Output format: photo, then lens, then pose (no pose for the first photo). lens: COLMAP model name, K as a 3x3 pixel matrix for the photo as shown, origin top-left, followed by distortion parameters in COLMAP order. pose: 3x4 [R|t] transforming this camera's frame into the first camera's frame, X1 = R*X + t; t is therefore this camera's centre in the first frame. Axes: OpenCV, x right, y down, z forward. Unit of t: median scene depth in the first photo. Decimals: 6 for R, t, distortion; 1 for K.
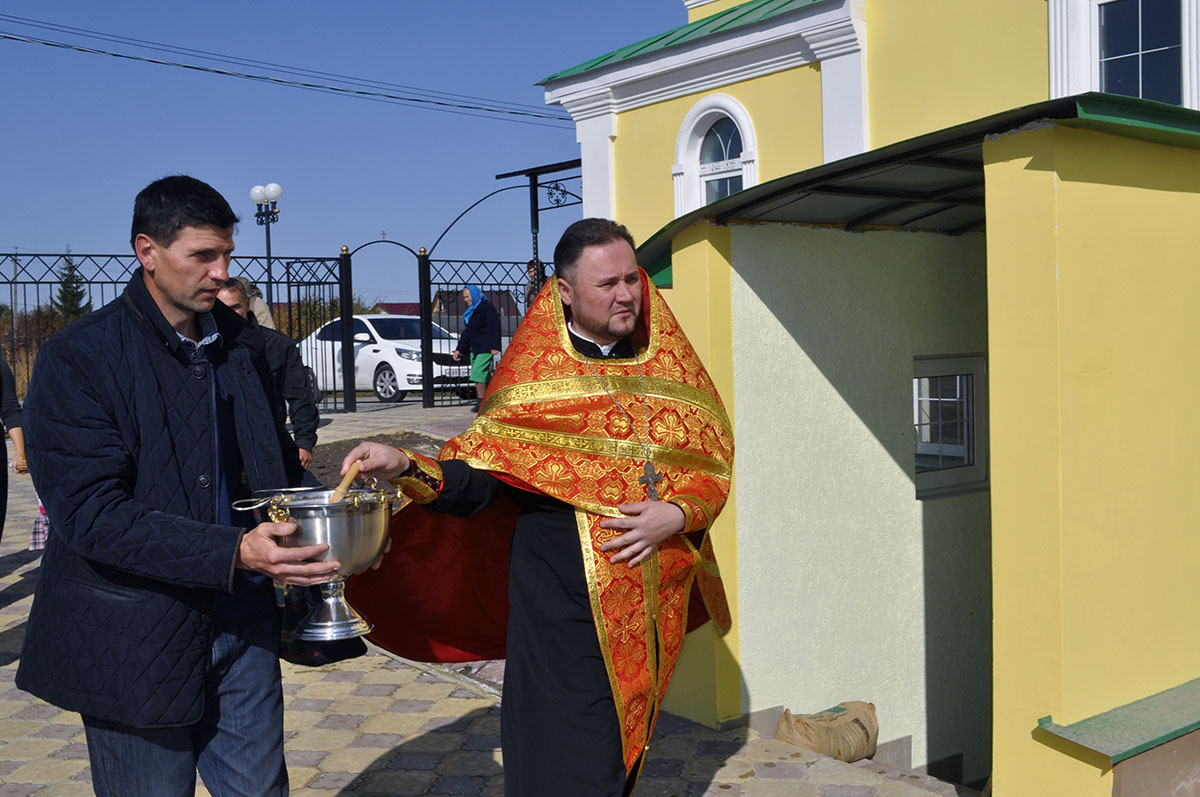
lens RADIAL K [[1304.9, 0, 600.0], [0, 1304.9, 398.5], [0, 0, 1]] dist [-0.017599, -0.021614]
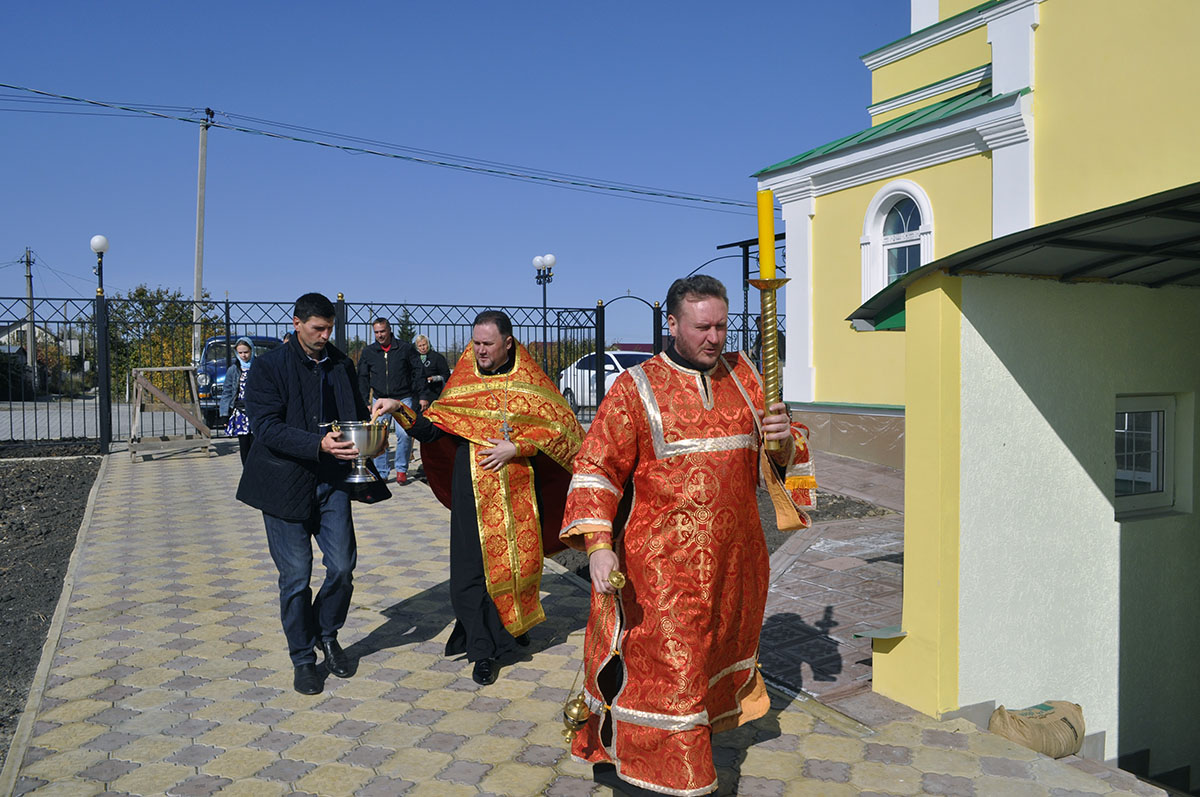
lens RADIAL K [[940.6, 0, 599.1], [0, 940.6, 395.6], [0, 0, 1]] dist [-0.011747, 0.008202]
pose [[0.983160, 0.024894, -0.181044, -0.049257], [-0.028315, 0.999466, -0.016336, -0.004890], [0.180541, 0.021187, 0.983339, 0.115688]]
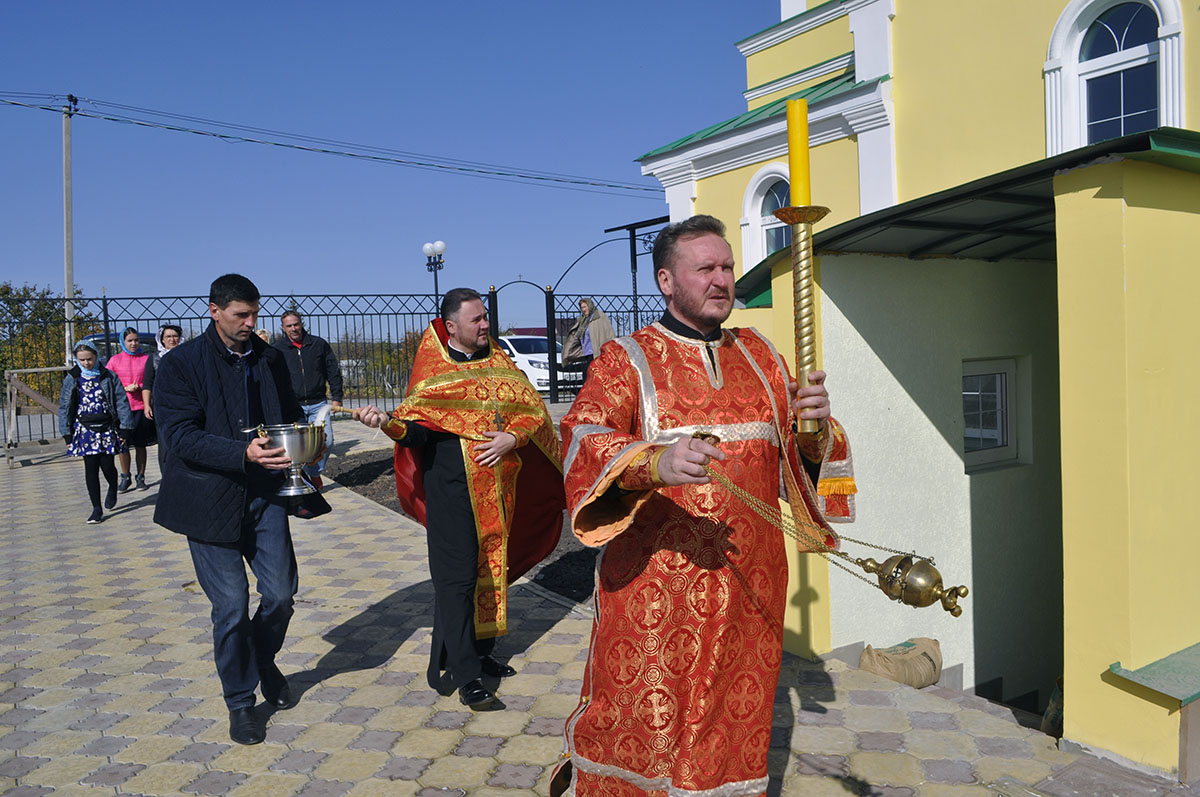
lens RADIAL K [[940.6, 0, 599.1], [0, 940.6, 395.6], [0, 0, 1]] dist [-0.011747, 0.008202]
pose [[0.997221, -0.012120, -0.073507, -0.037501], [0.012170, 0.999926, 0.000220, -0.001889], [0.073499, -0.001114, 0.997295, 0.076512]]
